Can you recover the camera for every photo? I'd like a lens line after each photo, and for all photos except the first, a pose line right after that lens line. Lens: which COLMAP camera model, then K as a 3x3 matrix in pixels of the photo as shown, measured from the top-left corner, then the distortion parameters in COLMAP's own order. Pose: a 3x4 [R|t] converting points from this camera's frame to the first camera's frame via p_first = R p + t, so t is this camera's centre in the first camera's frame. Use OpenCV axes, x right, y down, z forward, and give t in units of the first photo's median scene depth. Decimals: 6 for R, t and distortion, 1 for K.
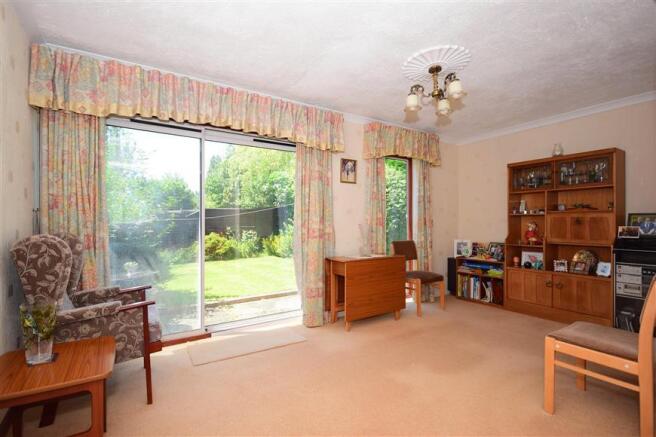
lens RADIAL K [[316.5, 0, 330.4], [0, 316.5, 221.1], [0, 0, 1]] dist [-0.002353, -0.000302]
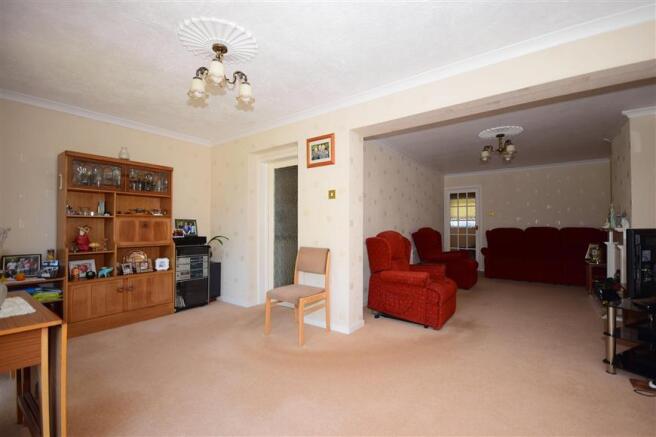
lens RADIAL K [[289.5, 0, 328.2], [0, 289.5, 221.5], [0, 0, 1]] dist [-0.003725, -0.000231]
pose [[-0.368736, 0.015512, 0.929405, -0.396431], [-0.003973, 0.999825, -0.018263, 0.005071], [-0.929526, -0.010427, -0.368610, 0.791092]]
